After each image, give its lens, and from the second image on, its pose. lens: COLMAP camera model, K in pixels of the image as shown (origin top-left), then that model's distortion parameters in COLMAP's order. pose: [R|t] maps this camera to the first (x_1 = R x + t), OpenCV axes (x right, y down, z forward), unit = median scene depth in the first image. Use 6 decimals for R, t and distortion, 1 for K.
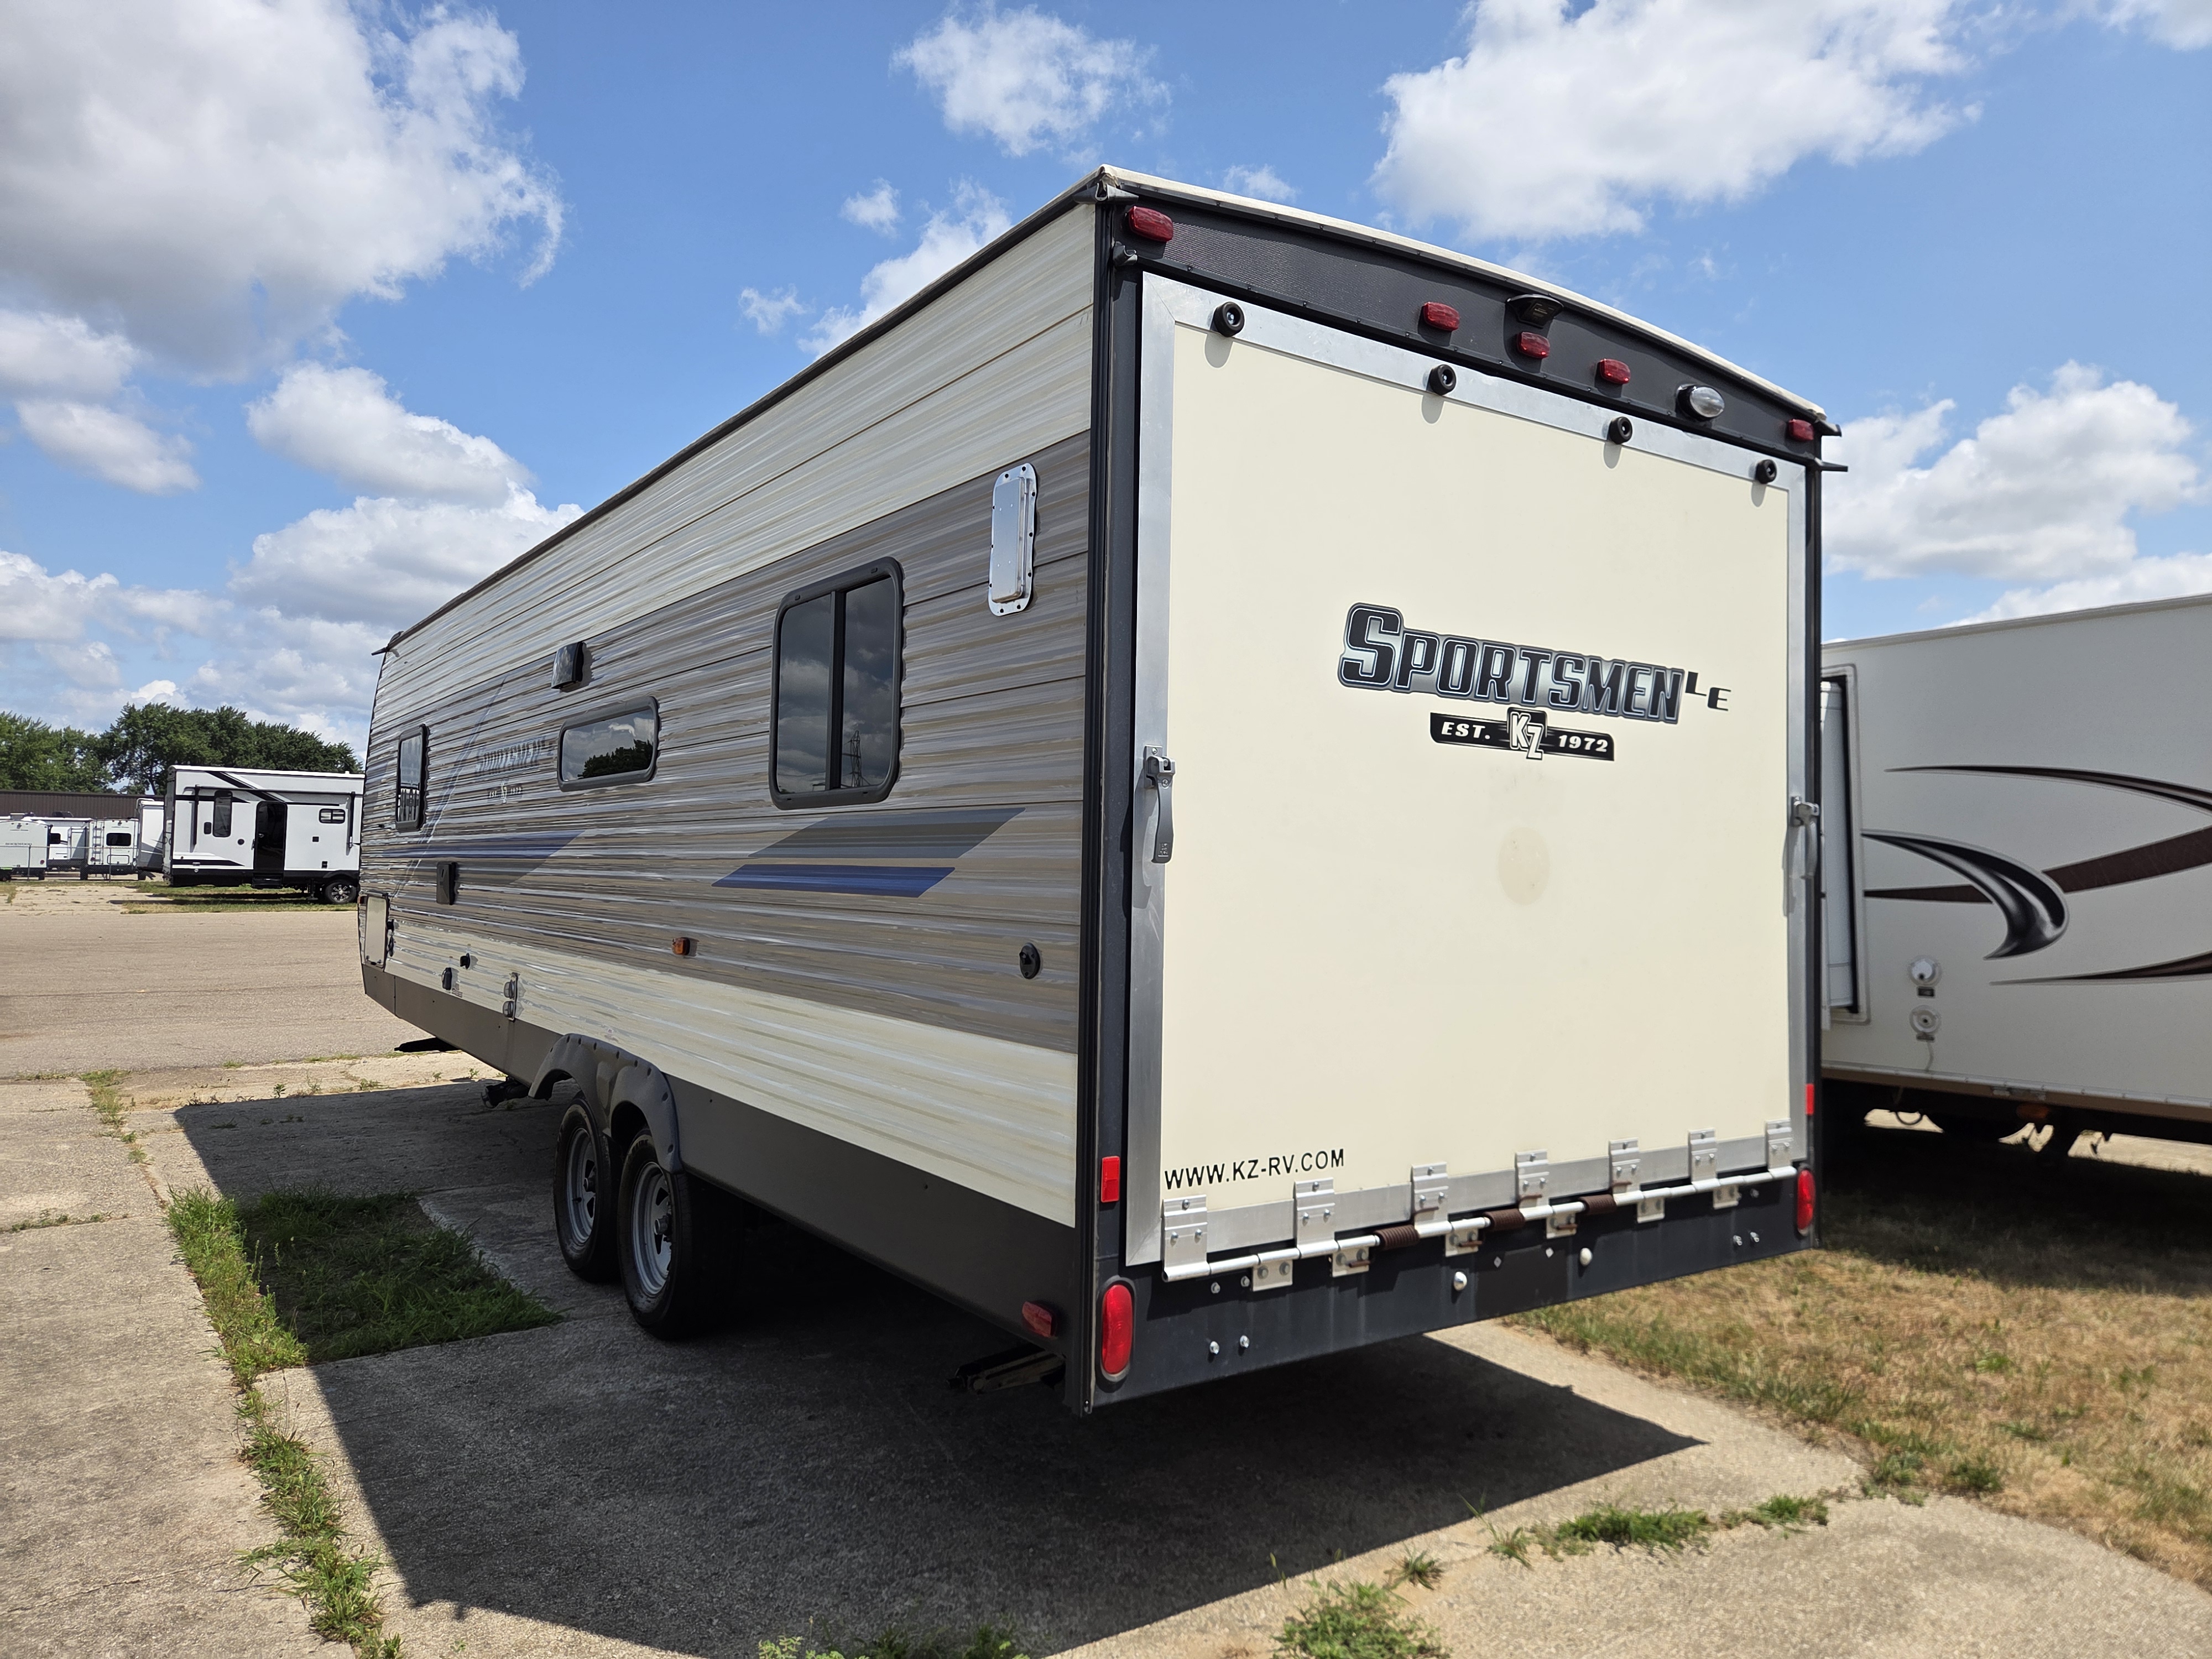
lens RADIAL K [[1484.3, 0, 1106.0], [0, 1484.3, 829.5], [0, 0, 1]] dist [0.067674, -0.064971]
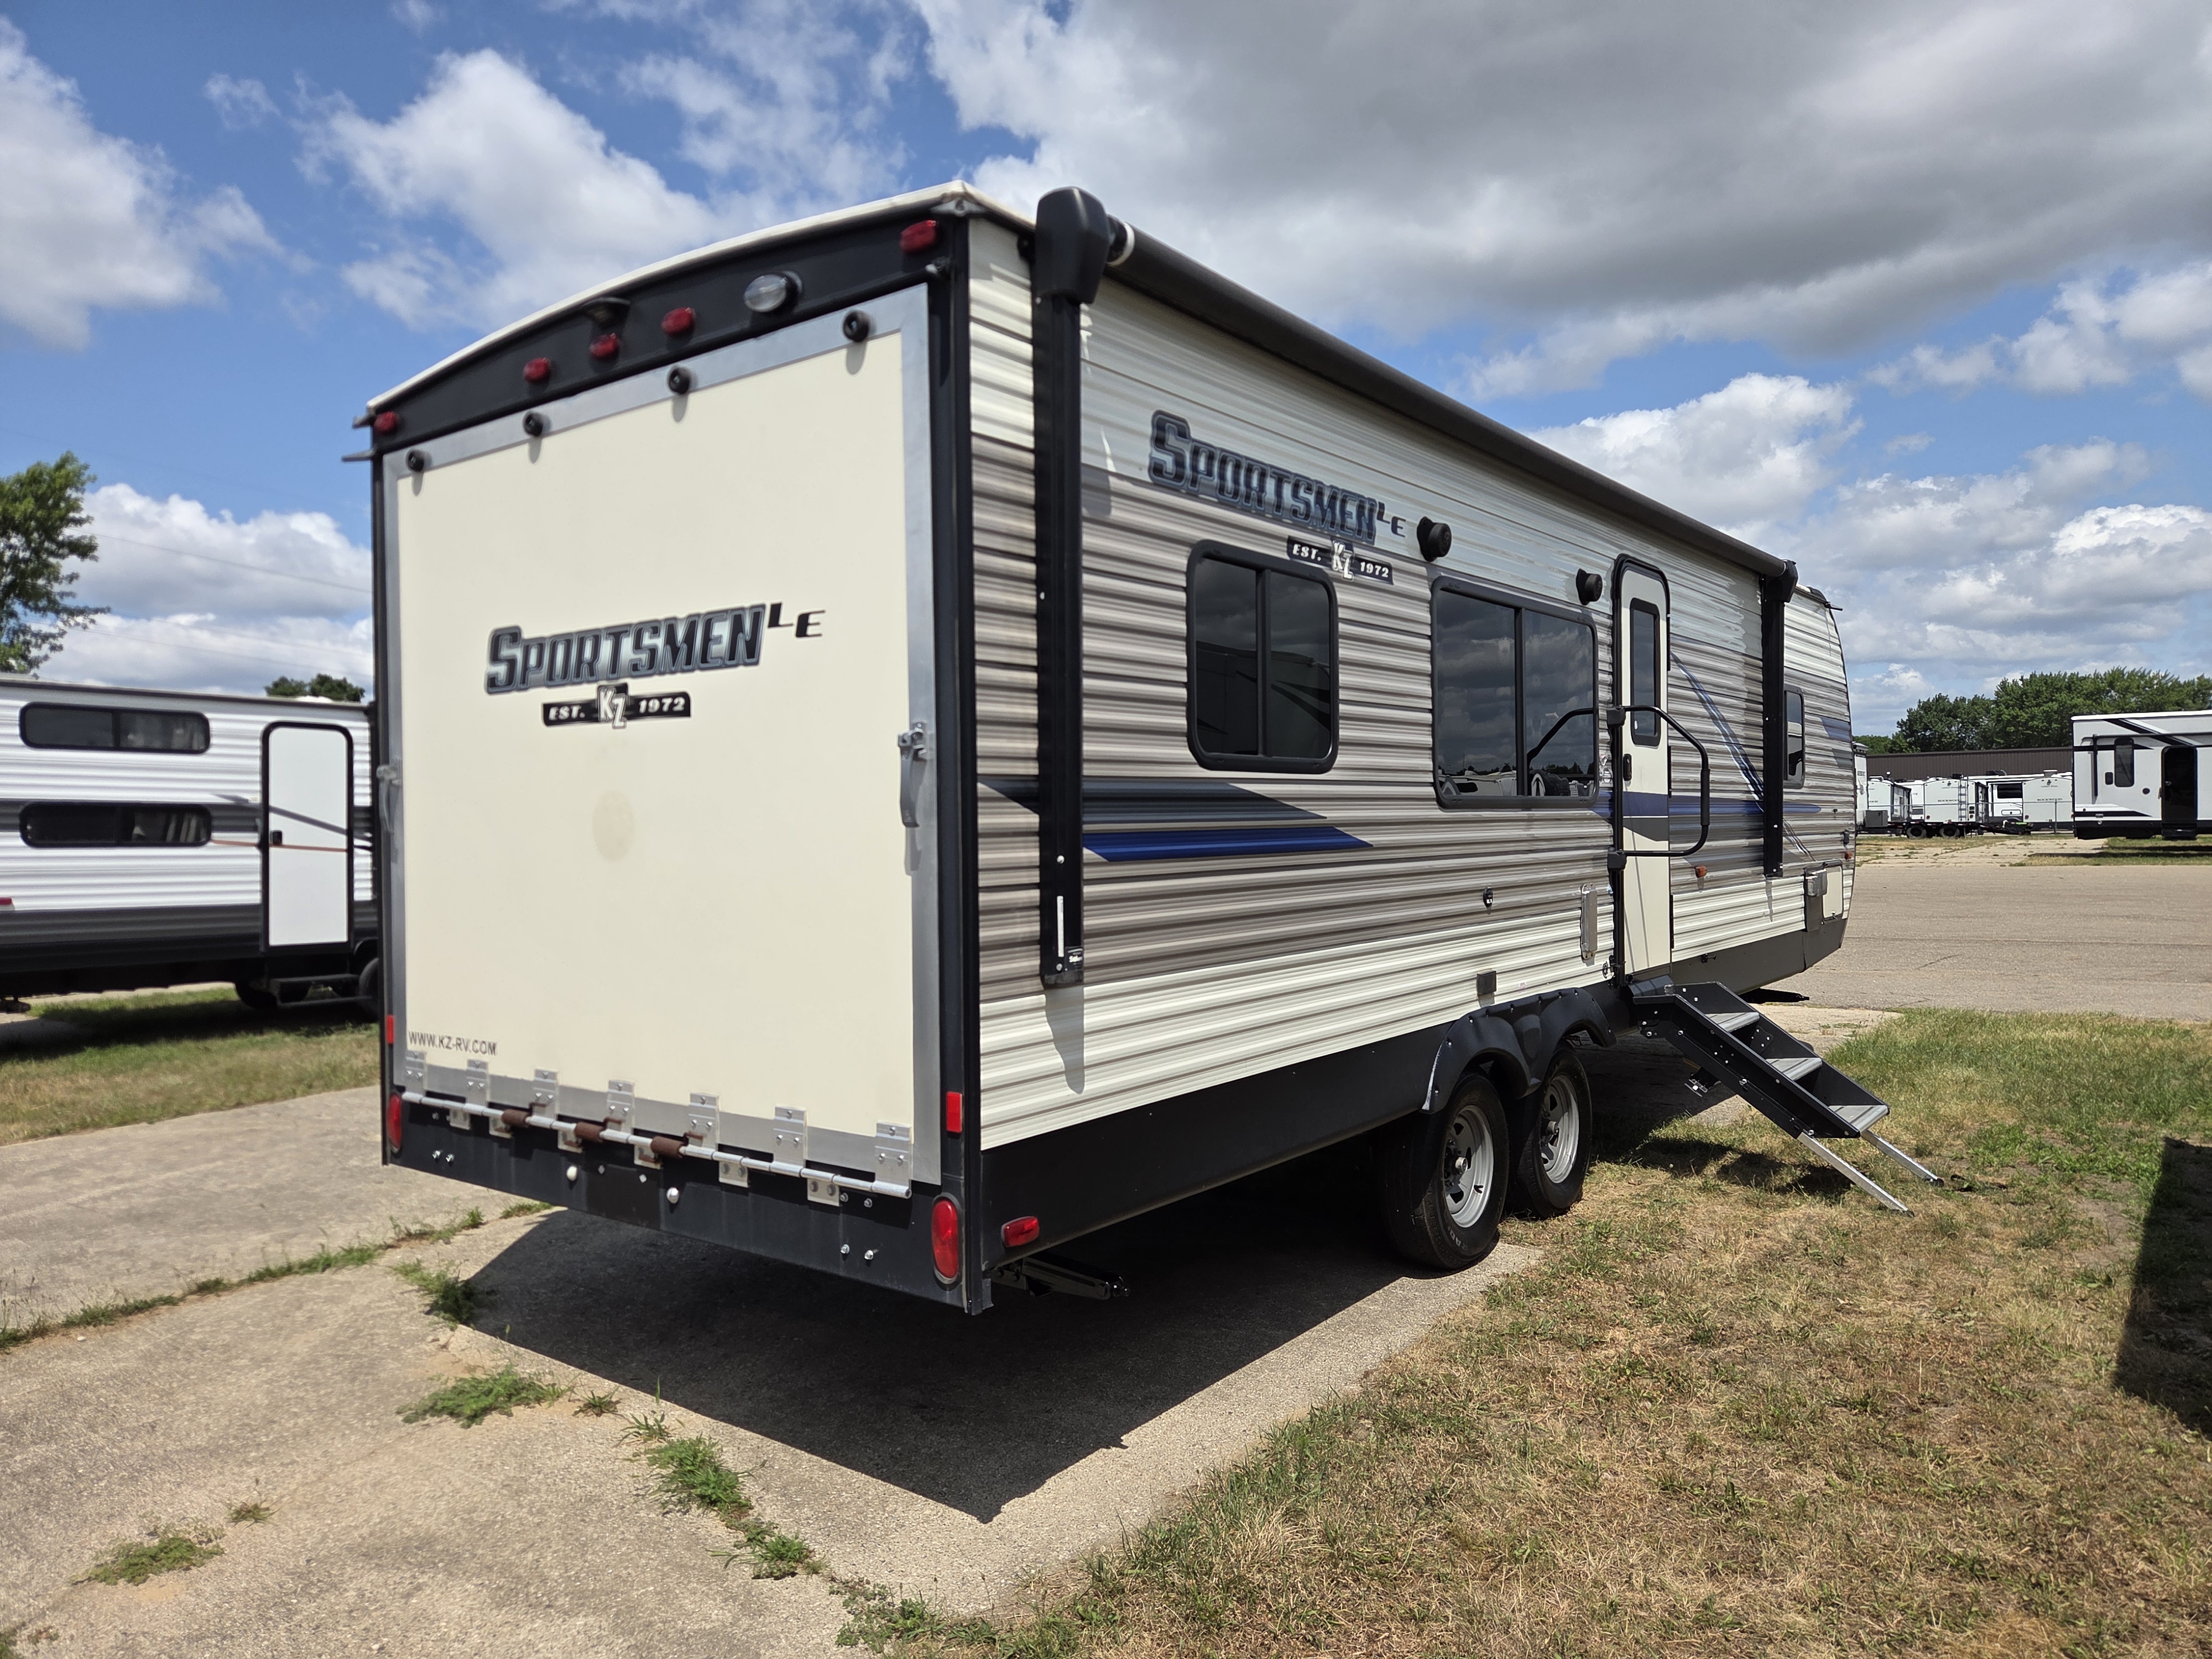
lens RADIAL K [[1489.1, 0, 1128.7], [0, 1489.1, 841.5], [0, 0, 1]] dist [0.048659, -0.001237]
pose [[0.310227, -0.009984, -0.950610, 1.413769], [0.047801, 0.998844, 0.005109, 0.047430], [0.949460, -0.047025, 0.310345, 0.985402]]
